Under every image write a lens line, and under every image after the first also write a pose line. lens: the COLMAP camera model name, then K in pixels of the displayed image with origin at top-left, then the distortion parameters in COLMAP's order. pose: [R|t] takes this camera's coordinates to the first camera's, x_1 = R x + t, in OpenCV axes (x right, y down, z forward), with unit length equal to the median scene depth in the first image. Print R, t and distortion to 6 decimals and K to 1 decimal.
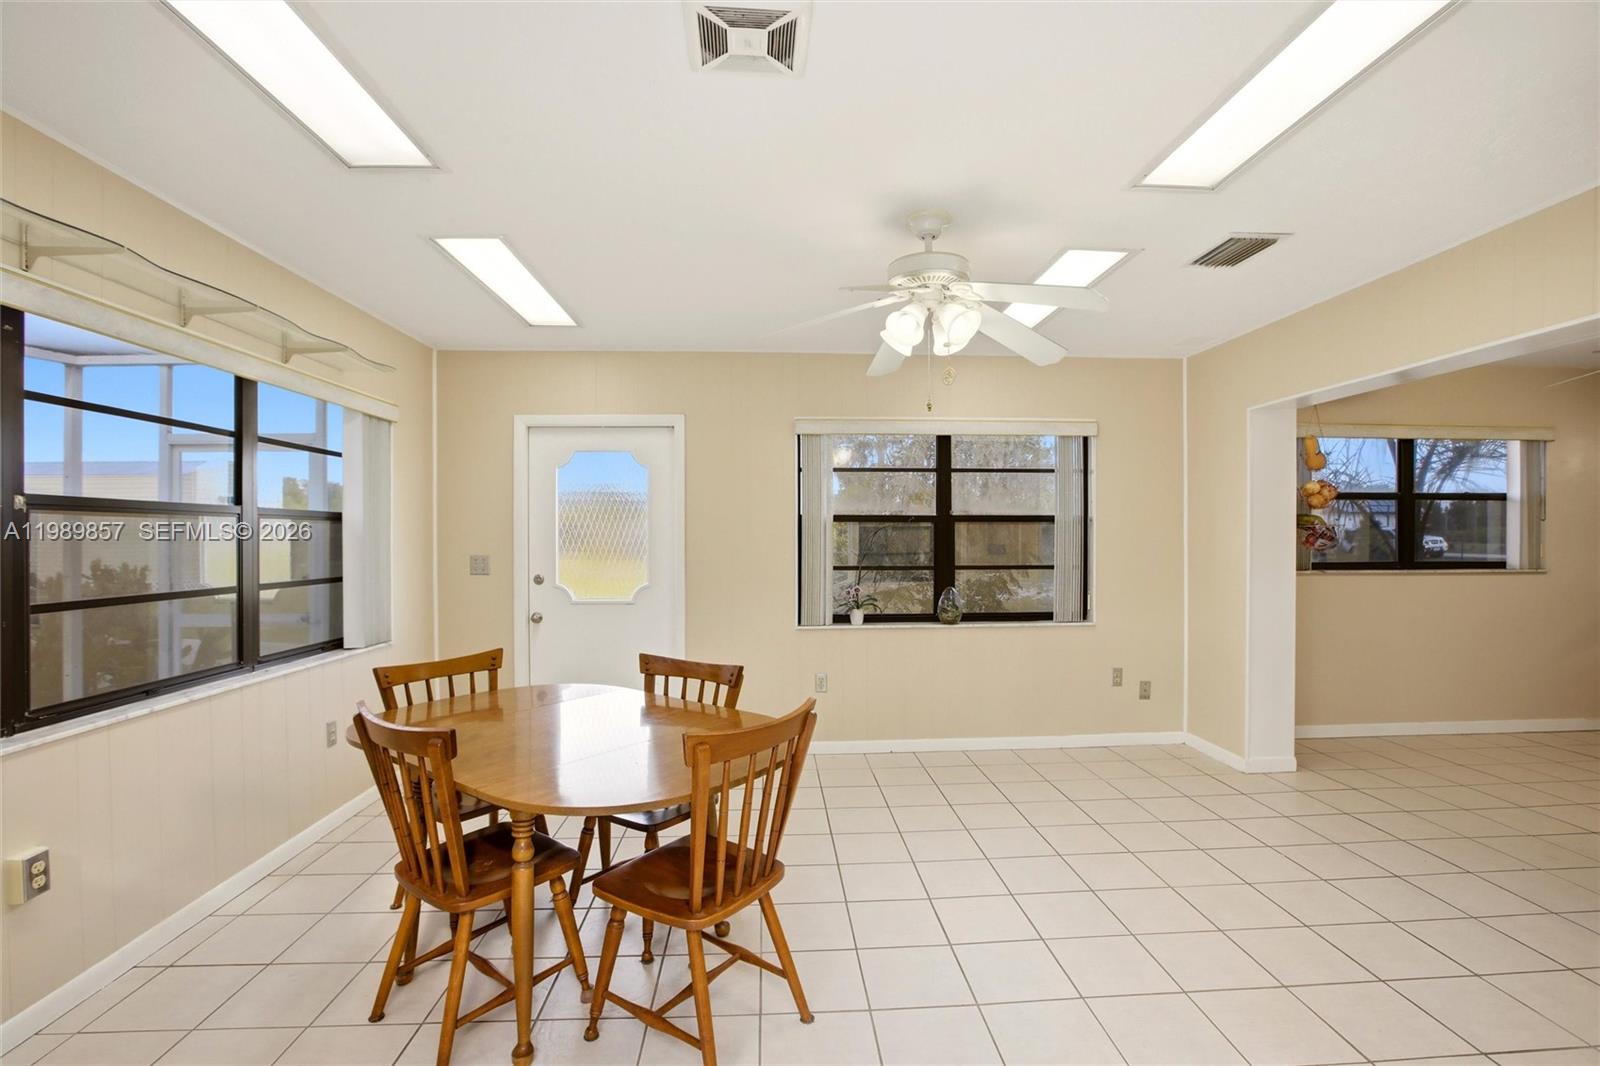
lens RADIAL K [[708.6, 0, 800.0], [0, 708.6, 533.0], [0, 0, 1]] dist [-0.091218, 0.051283]
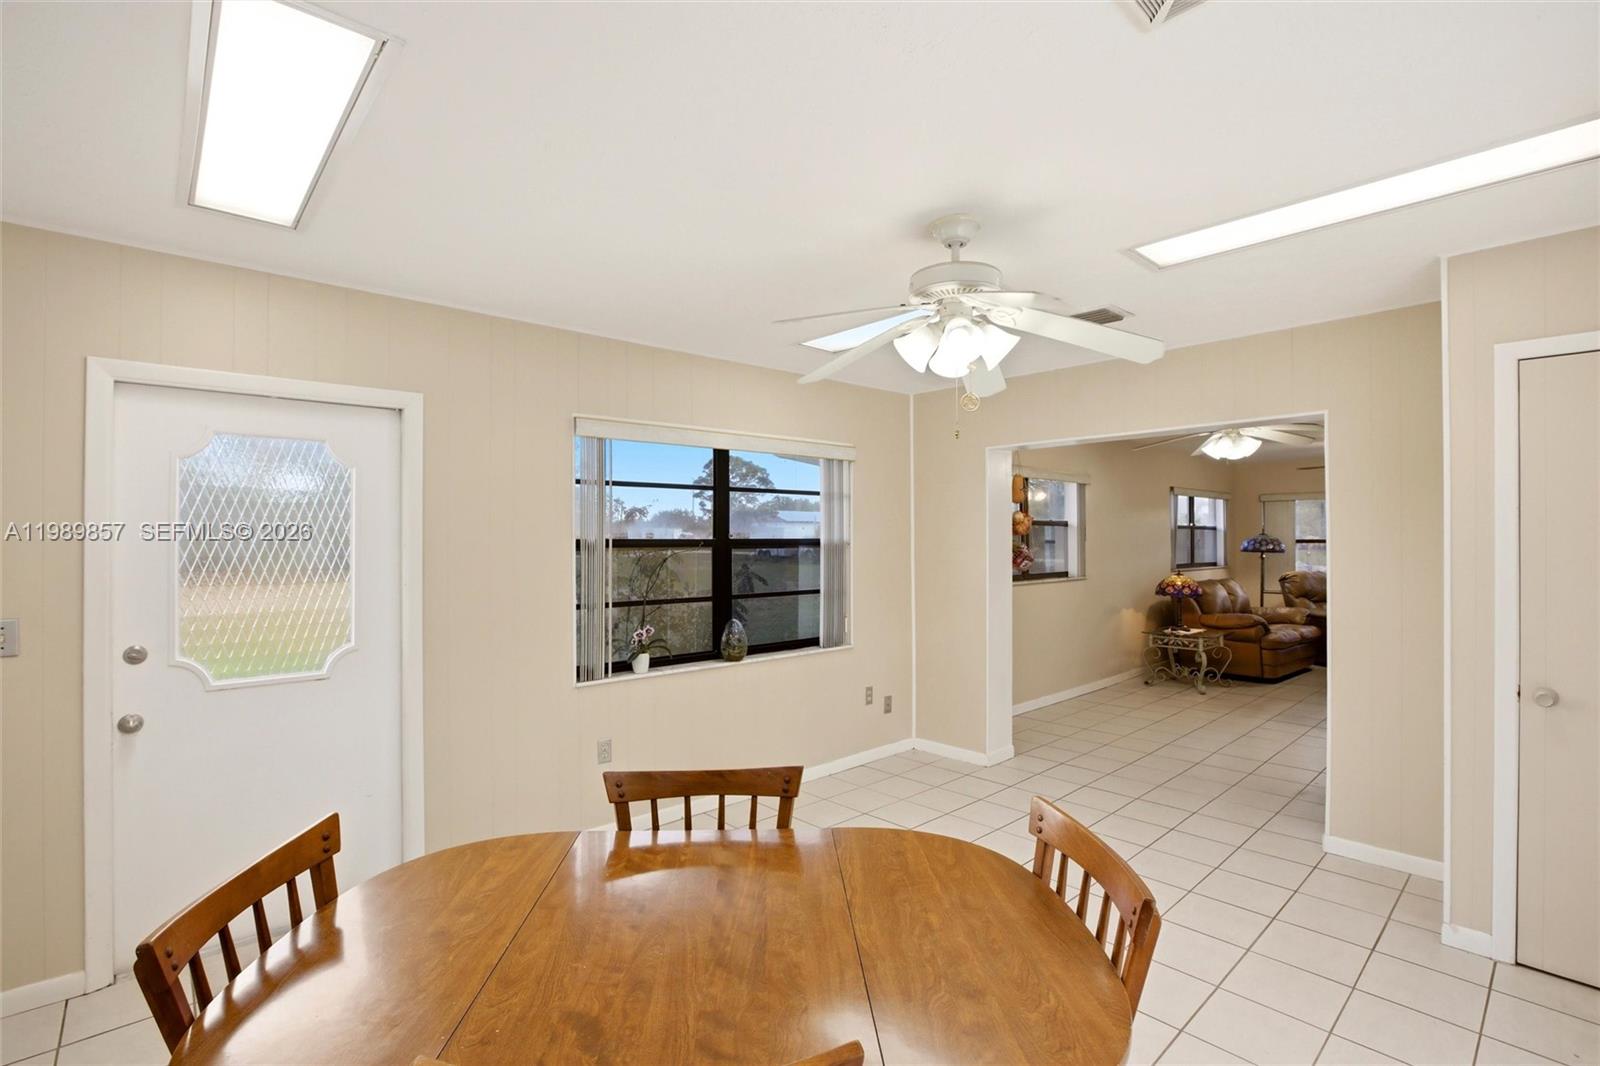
lens RADIAL K [[730.4, 0, 808.1], [0, 730.4, 537.5], [0, 0, 1]] dist [-0.053306, 0.016023]
pose [[0.778317, 0.001140, 0.627871, -0.299806], [-0.000586, 0.999999, -0.001089, -0.026656], [-0.627872, 0.000480, 0.778317, 0.218123]]
